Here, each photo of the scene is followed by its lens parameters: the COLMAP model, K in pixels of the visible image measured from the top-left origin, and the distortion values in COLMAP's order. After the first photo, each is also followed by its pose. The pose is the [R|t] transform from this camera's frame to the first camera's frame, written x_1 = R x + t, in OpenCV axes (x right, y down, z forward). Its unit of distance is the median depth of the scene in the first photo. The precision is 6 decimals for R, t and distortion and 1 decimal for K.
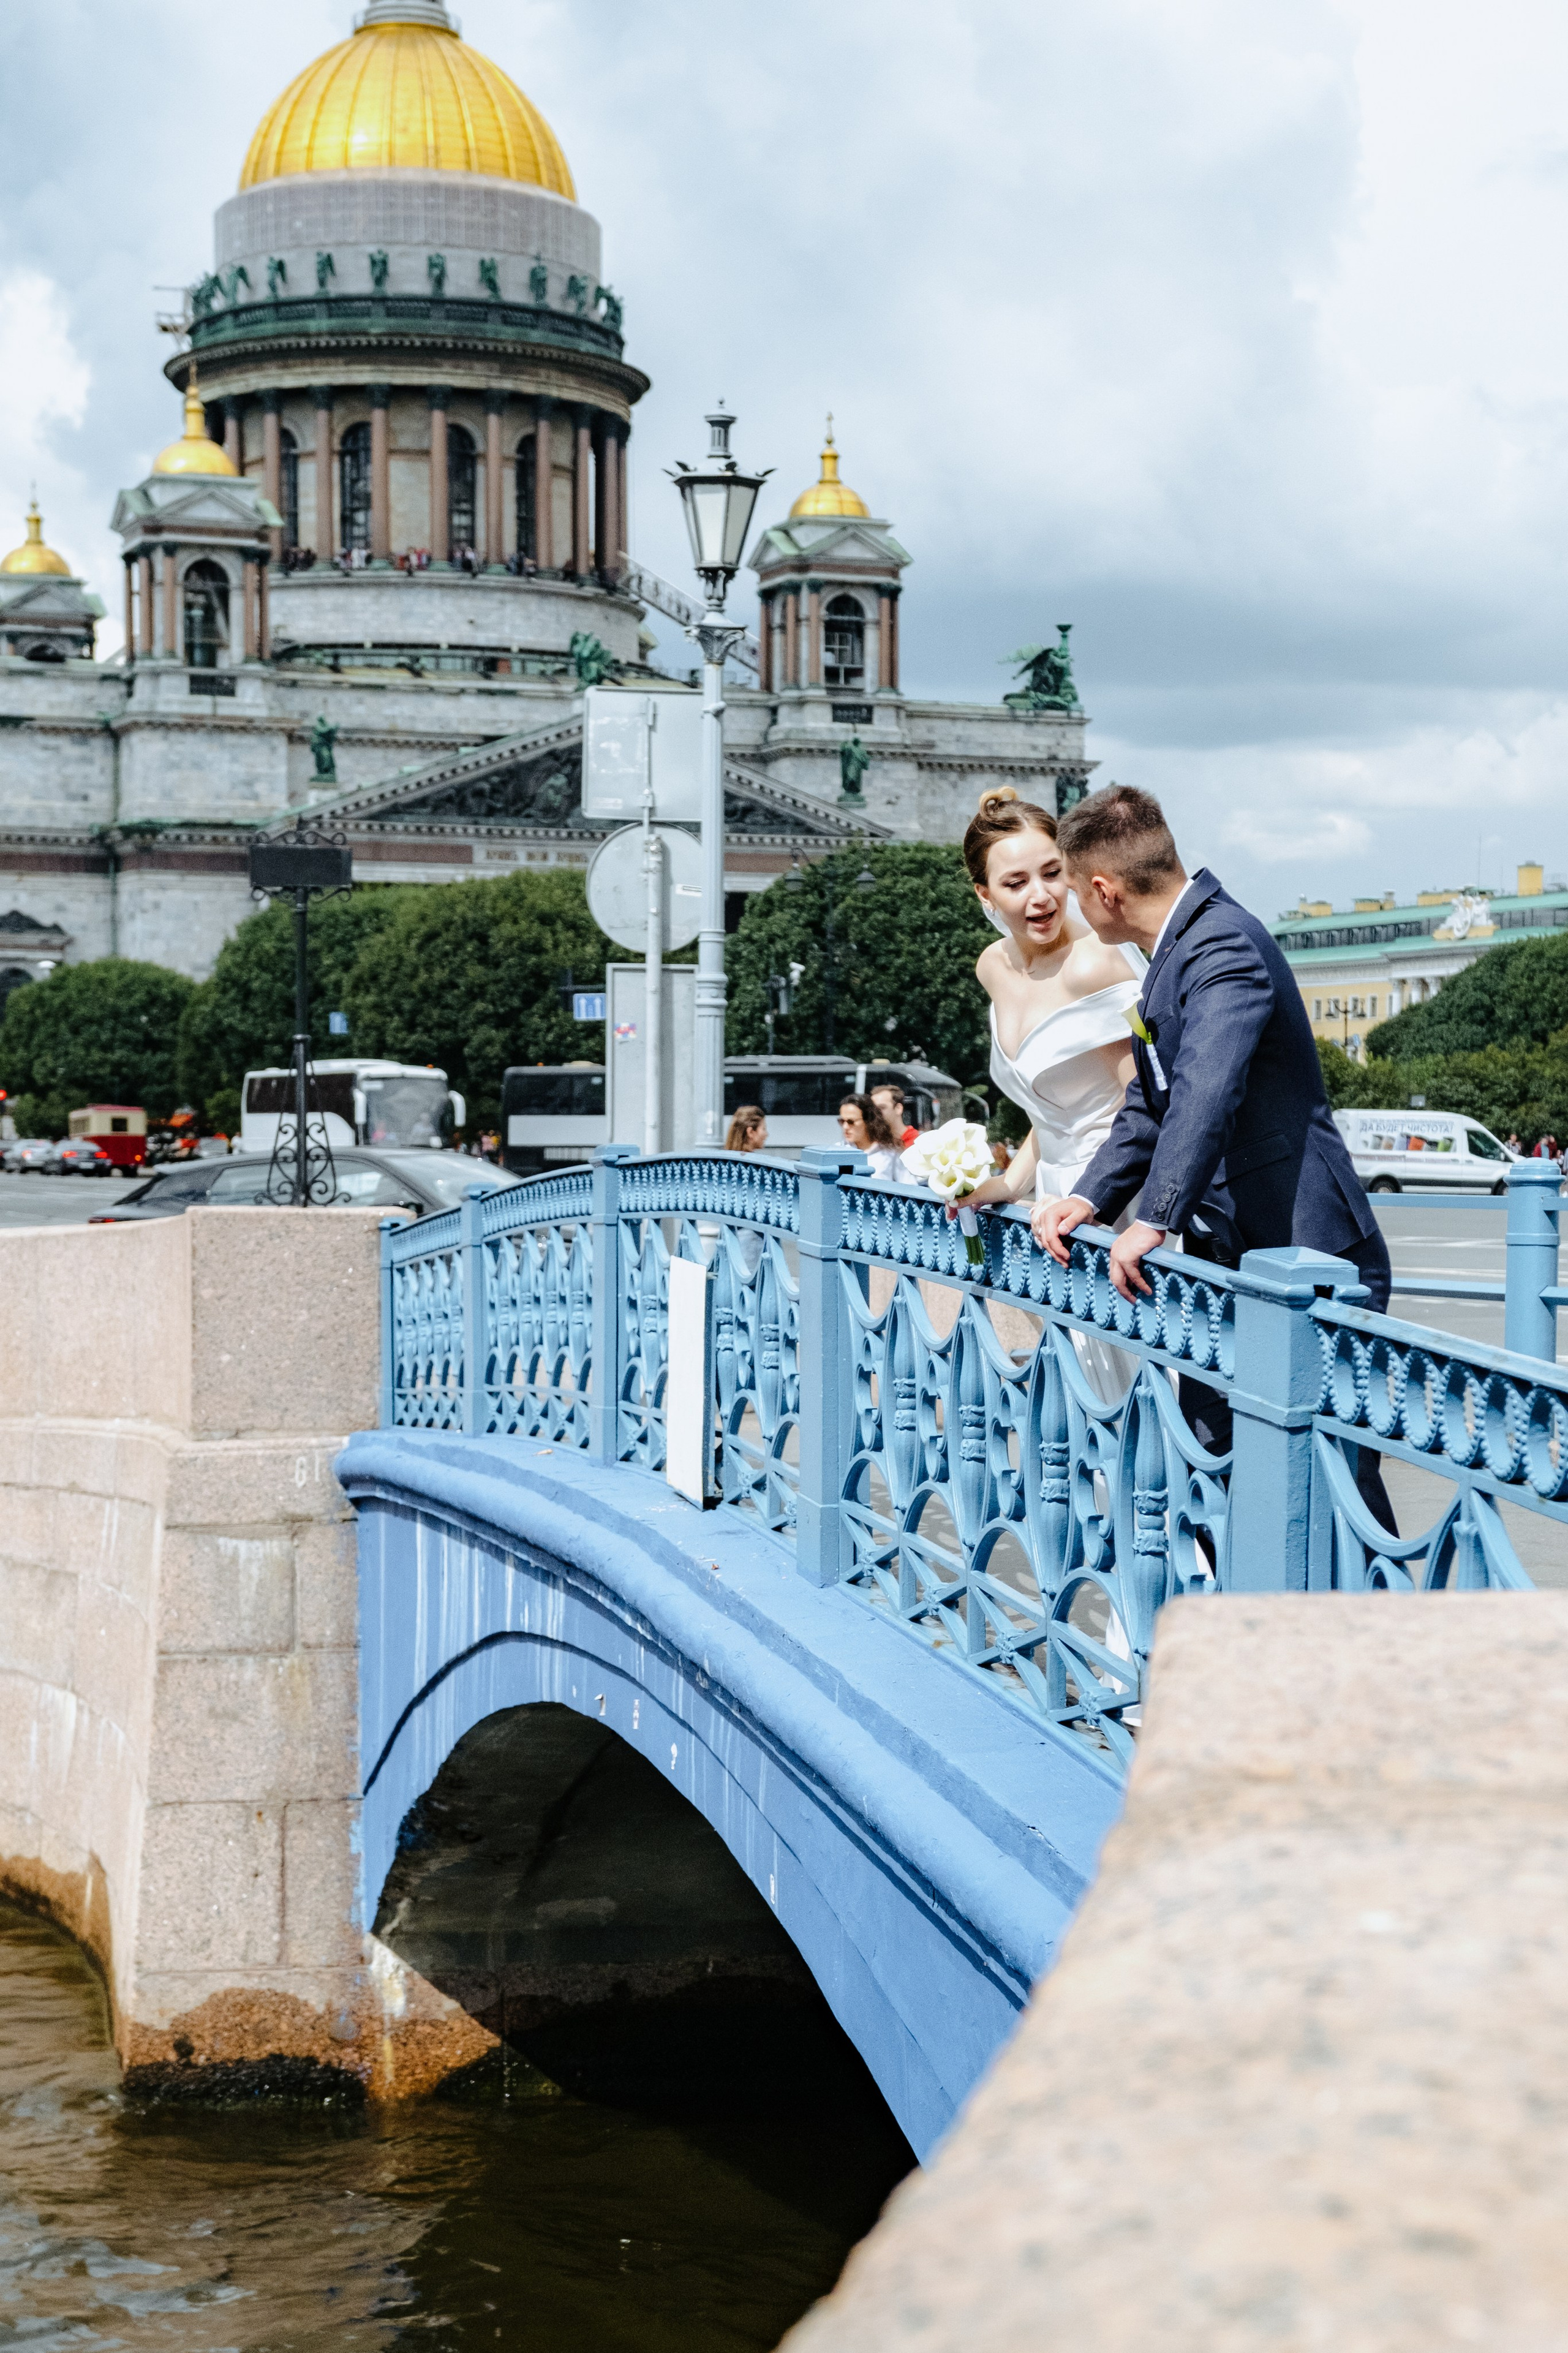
lens RADIAL K [[4560.5, 0, 784.0], [0, 4560.5, 1176.5], [0, 0, 1]] dist [0.343521, 0.158887]
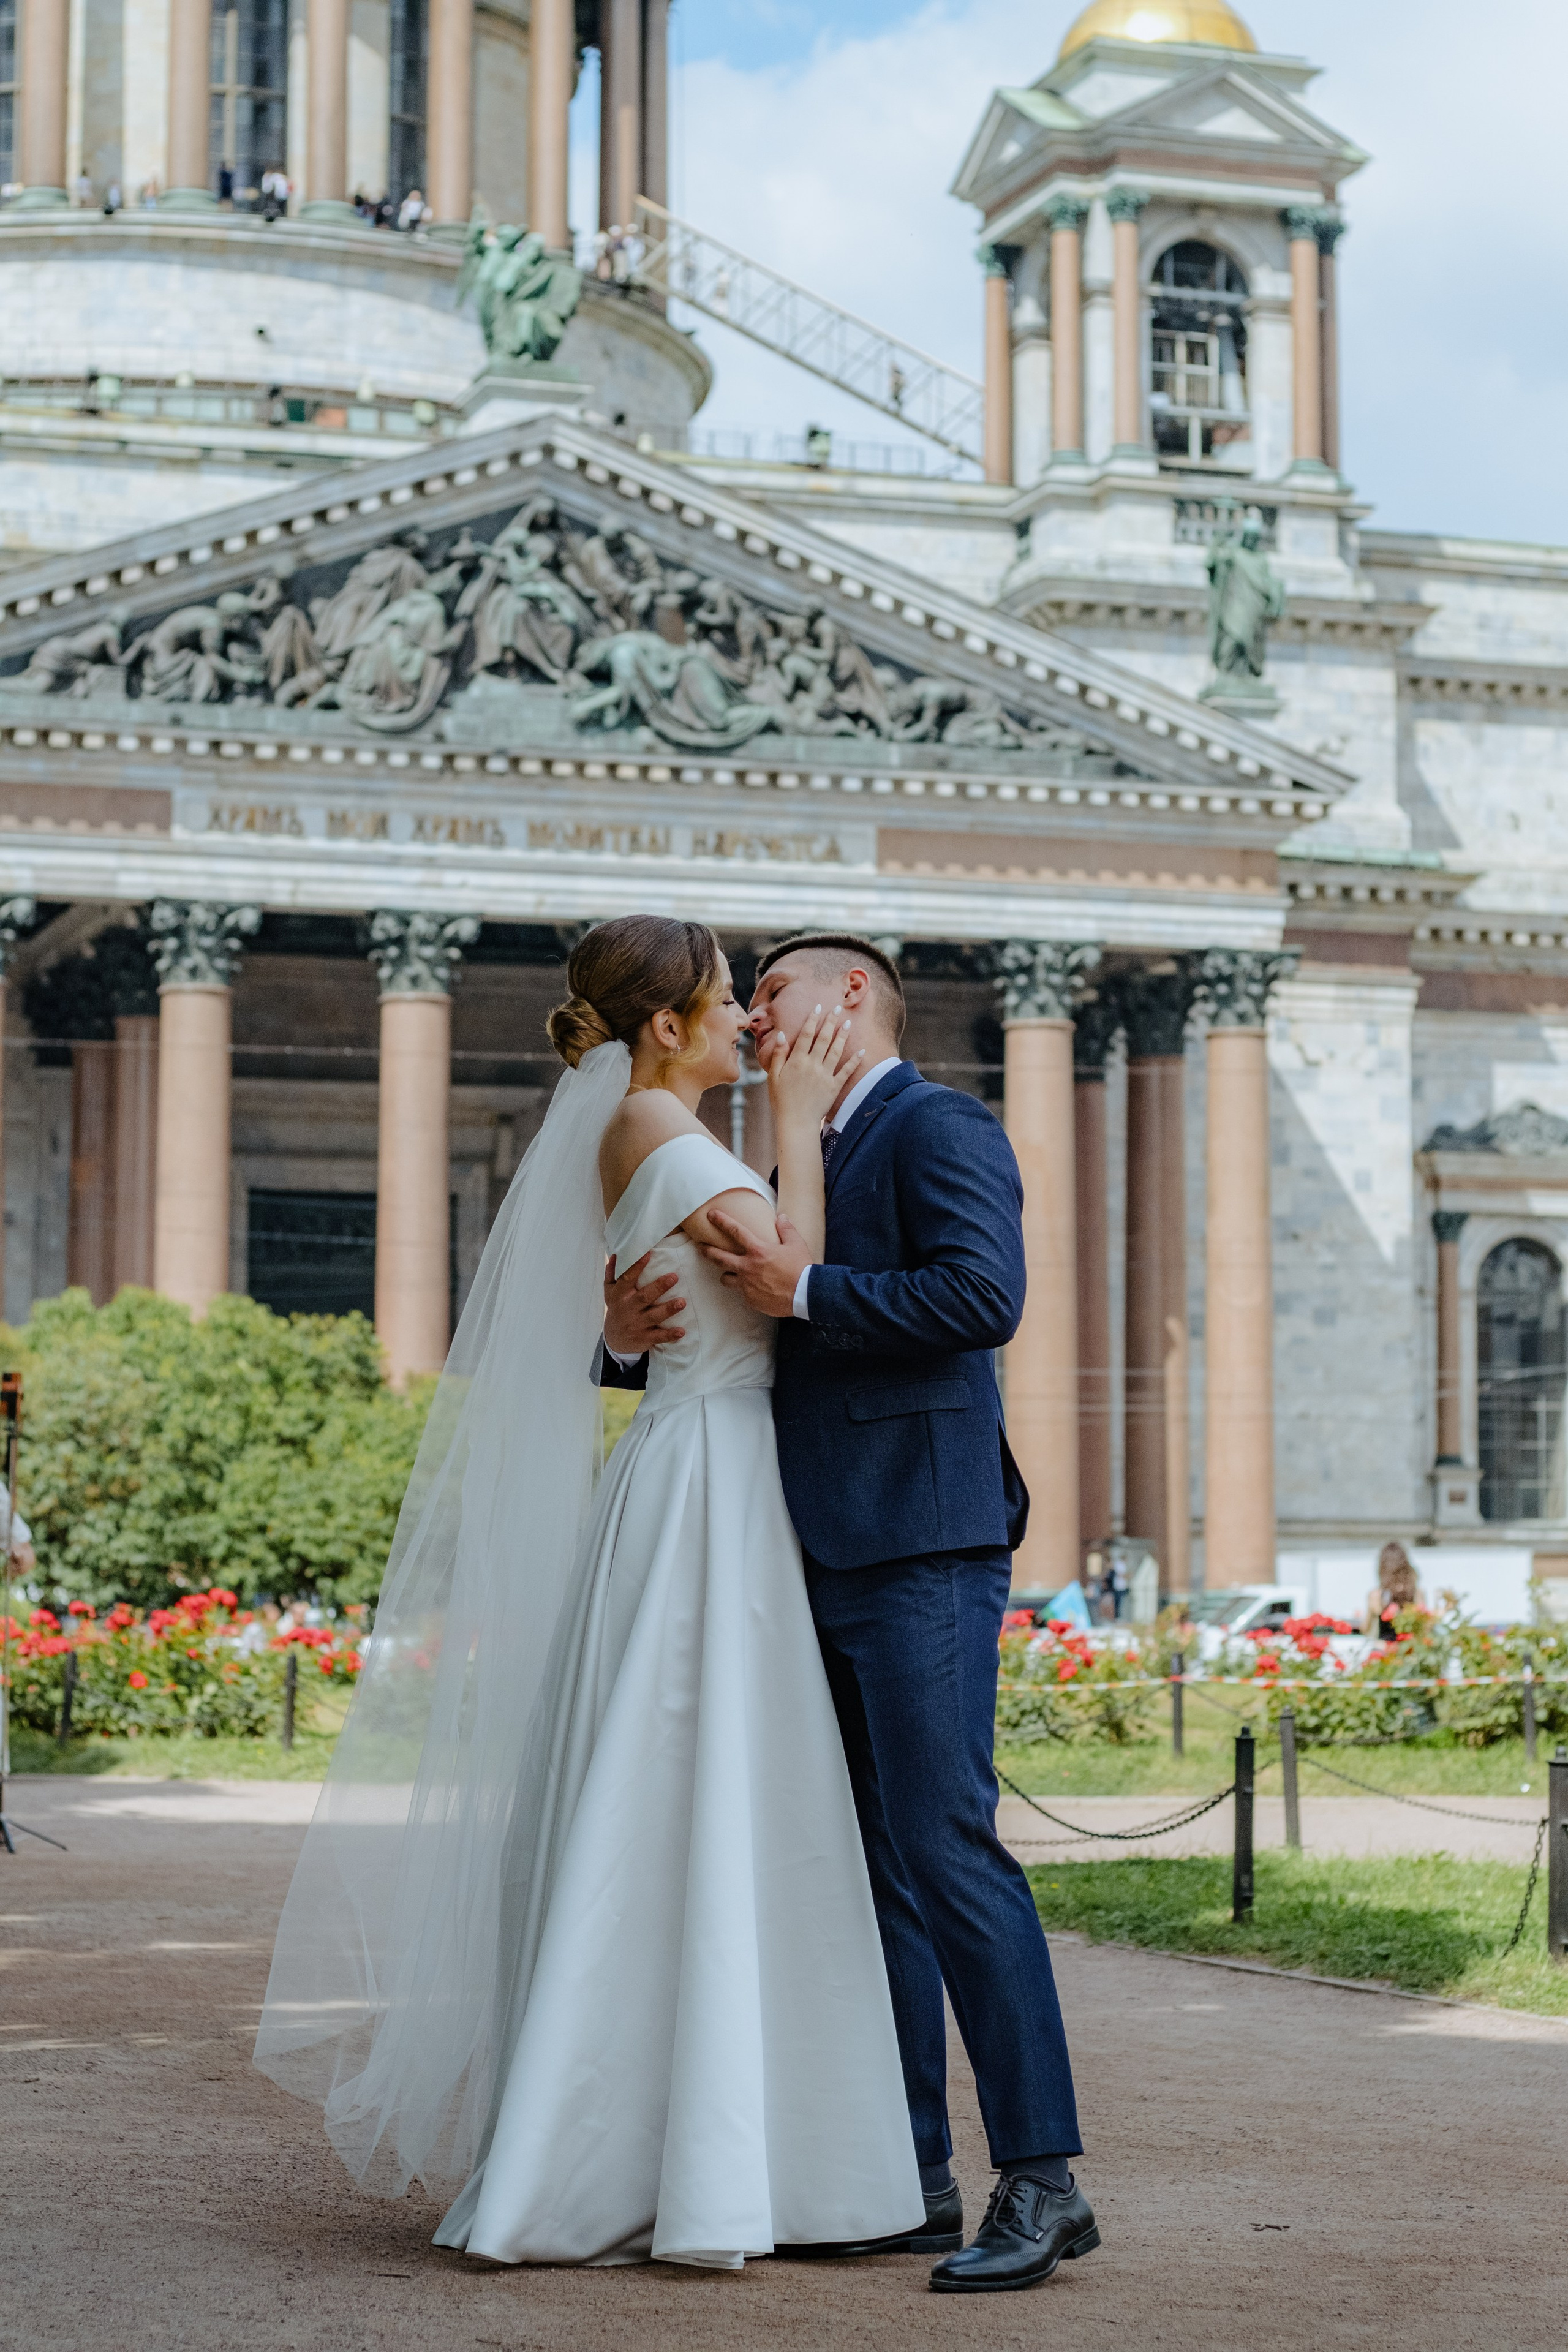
lens RADIAL K [[5286.3, 0, 784.0], [0, 5286.3, 1176.0], [0, 0, 1]] dist [-0.073088, -0.179142]
pose [[0.999043, -0.005634, -0.043367, -0.003245], [0.001322, 0.995104, -0.098821, -0.002436], [0.043712, 0.098669, 0.994160, 0.560741]]
